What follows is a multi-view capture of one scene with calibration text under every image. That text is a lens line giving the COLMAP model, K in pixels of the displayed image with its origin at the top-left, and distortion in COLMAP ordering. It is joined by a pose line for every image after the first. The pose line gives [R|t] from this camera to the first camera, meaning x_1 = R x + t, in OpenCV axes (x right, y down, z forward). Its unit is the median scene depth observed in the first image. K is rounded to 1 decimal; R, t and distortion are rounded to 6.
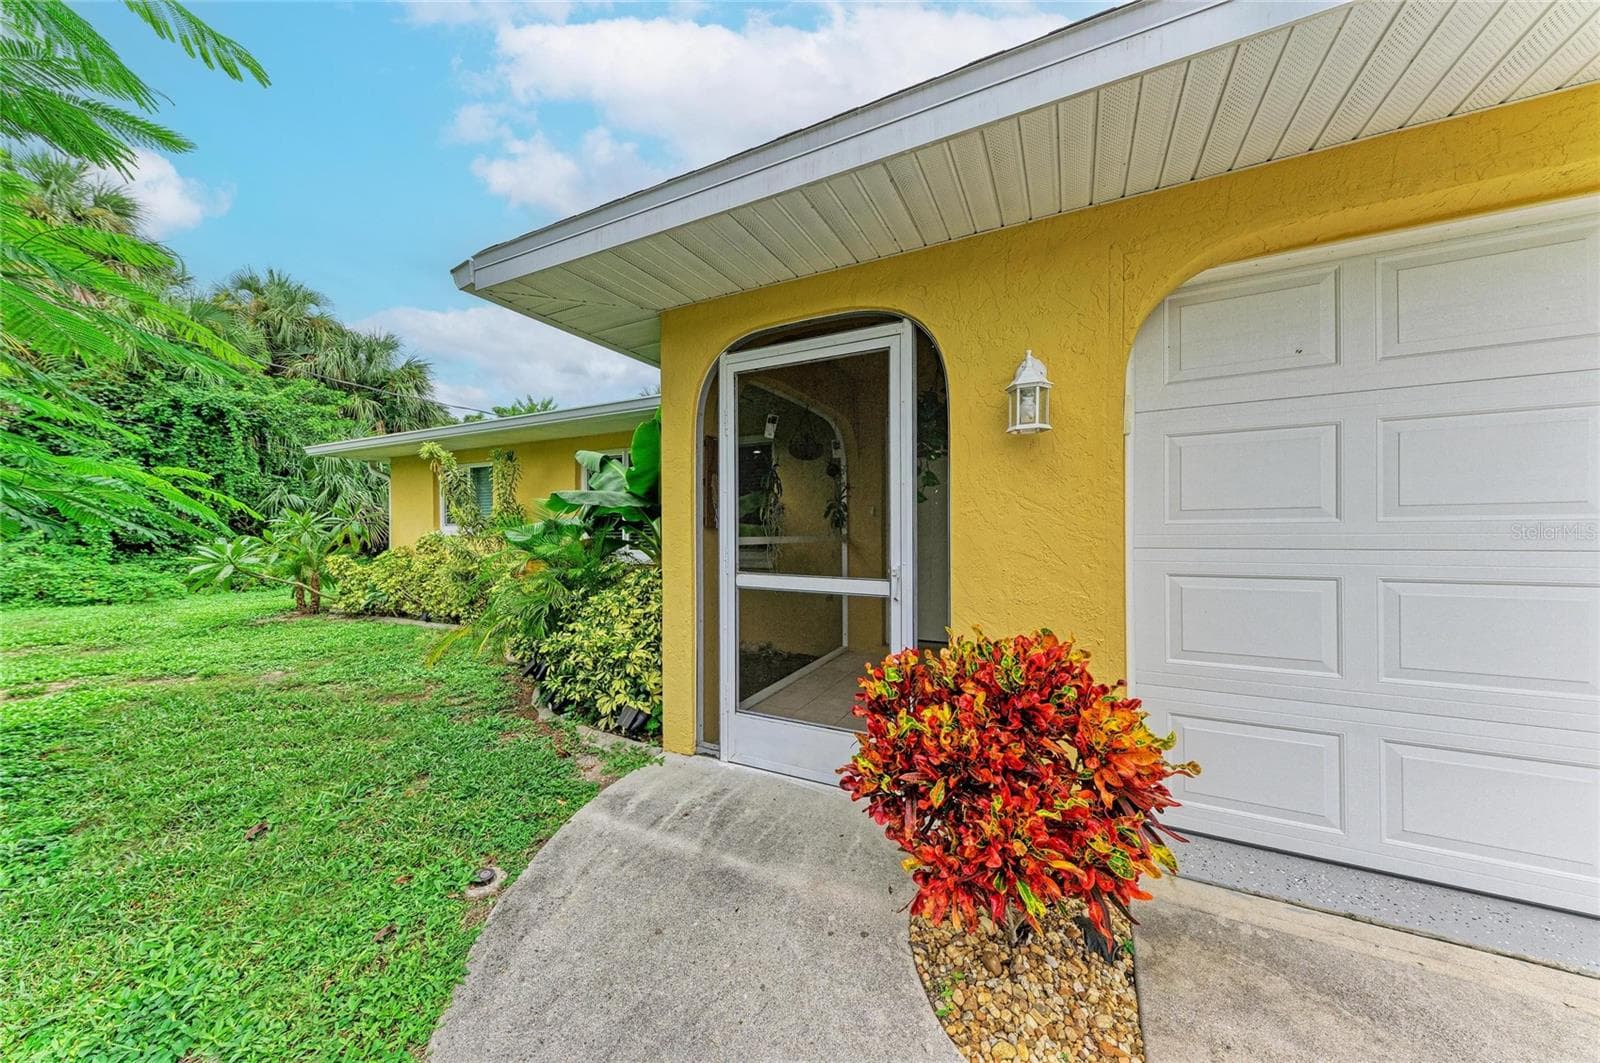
lens RADIAL K [[513.4, 0, 809.2], [0, 513.4, 535.7], [0, 0, 1]] dist [0.009036, 0.000021]
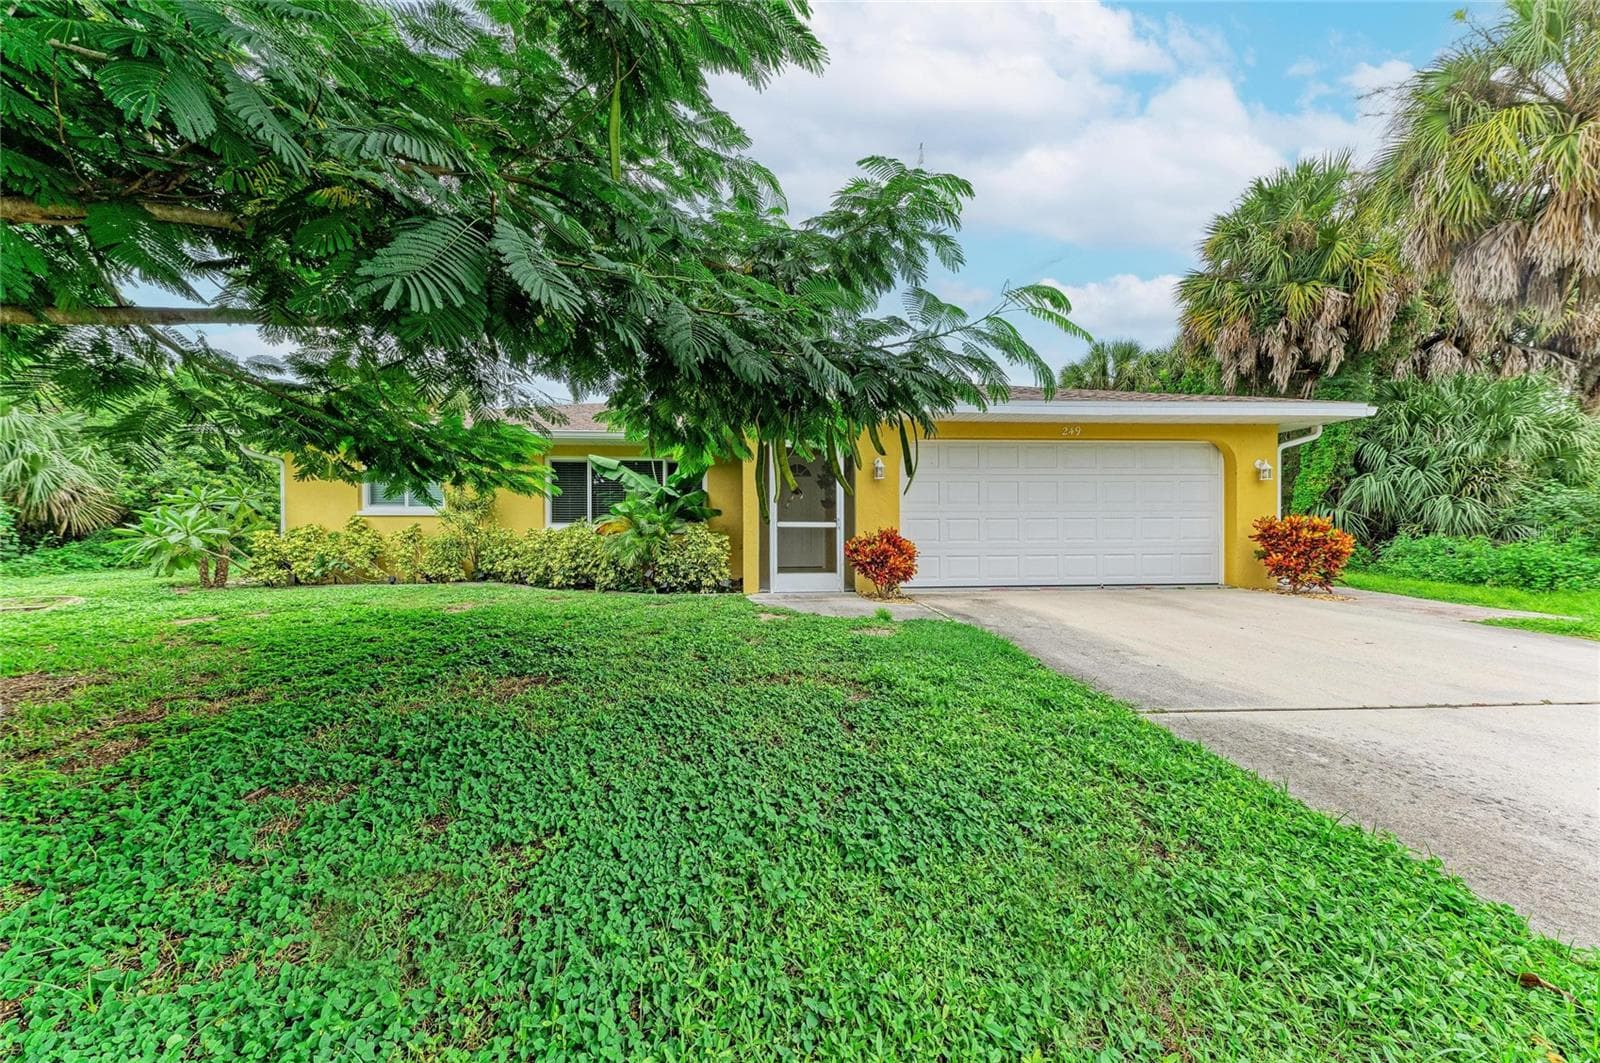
lens RADIAL K [[513.4, 0, 786.4], [0, 513.4, 537.5], [0, 0, 1]] dist [0.009036, 0.000021]
pose [[0.868453, -0.003697, 0.495757, -1.213830], [0.002226, 0.999991, 0.003557, 0.124013], [-0.495766, -0.001985, 0.868454, -1.151046]]
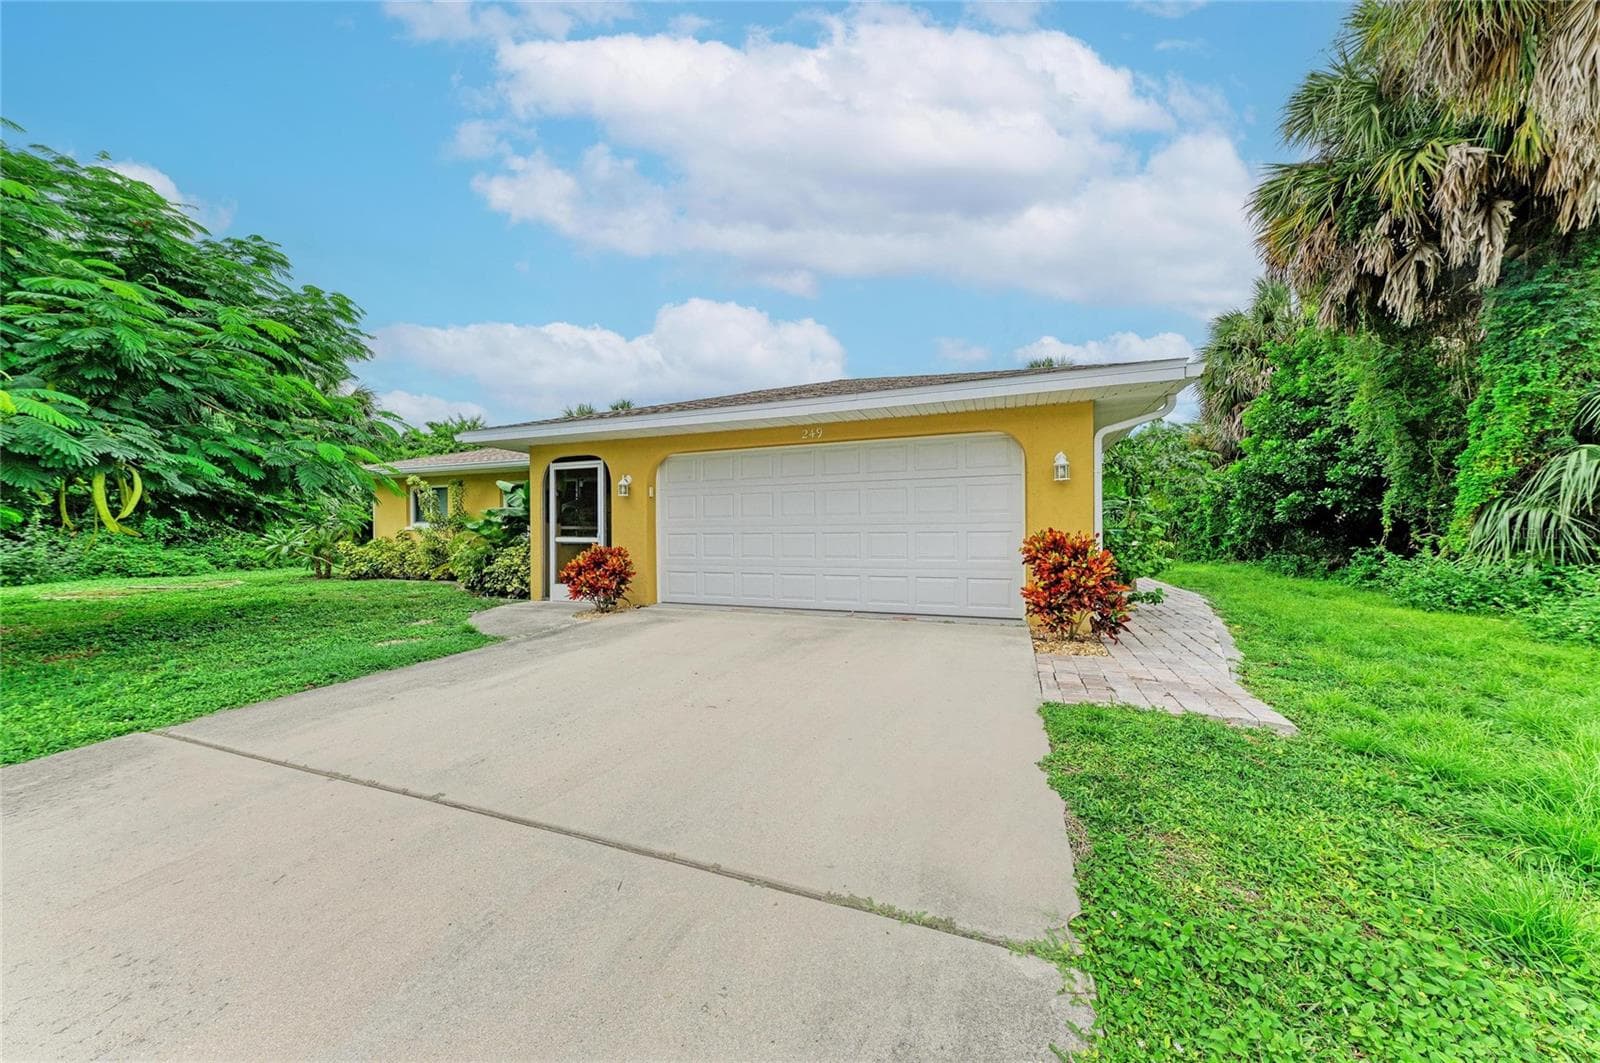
lens RADIAL K [[513.4, 0, 800.0], [0, 513.4, 537.3], [0, 0, 1]] dist [0.009036, 0.000021]
pose [[0.995445, -0.000944, 0.095334, 0.844493], [0.000886, 0.999999, 0.000651, 0.061368], [-0.095335, -0.000564, 0.995445, -1.796088]]
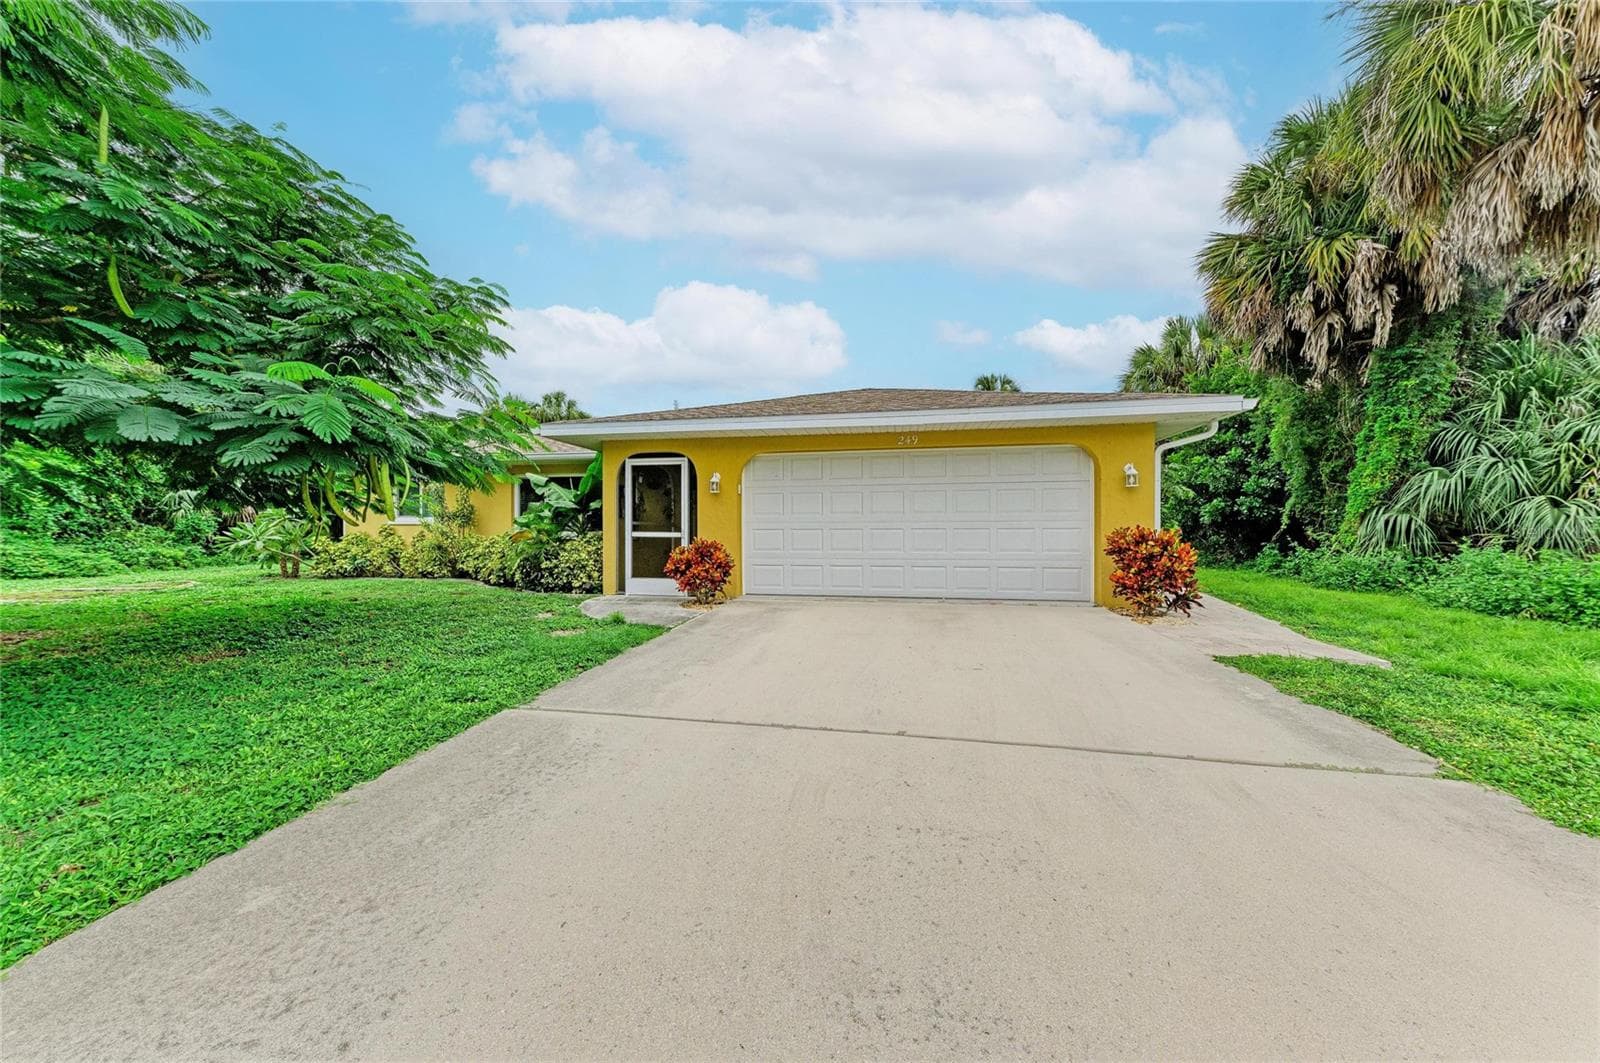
lens RADIAL K [[513.4, 0, 786.5], [0, 513.4, 539.9], [0, 0, 1]] dist [0.009036, 0.000021]
pose [[0.964938, 0.001231, 0.262474, -0.047262], [-0.002999, 0.999975, 0.006335, 0.082537], [-0.262459, -0.006900, 0.964918, -1.837919]]
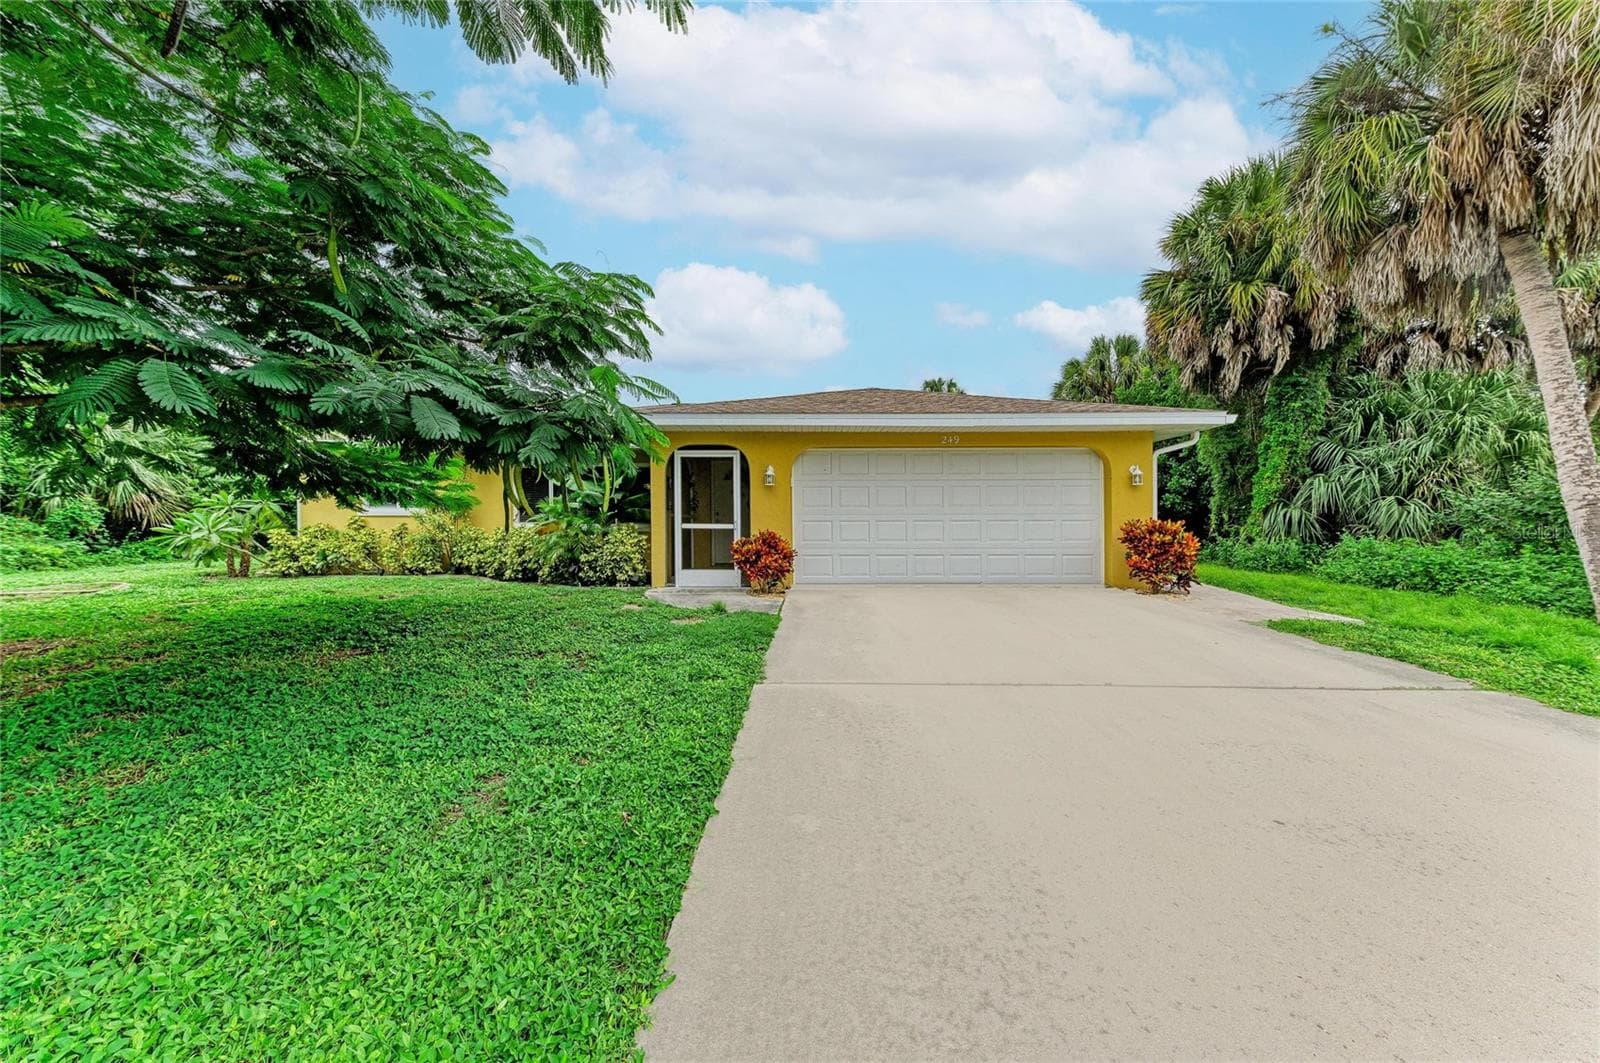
lens RADIAL K [[513.4, 0, 785.0], [0, 513.4, 535.4], [0, 0, 1]] dist [0.009036, 0.000021]
pose [[0.906817, -0.004541, 0.421500, -0.737901], [-0.000730, 0.999924, 0.012342, 0.087687], [-0.421524, -0.011500, 0.906744, -1.718959]]
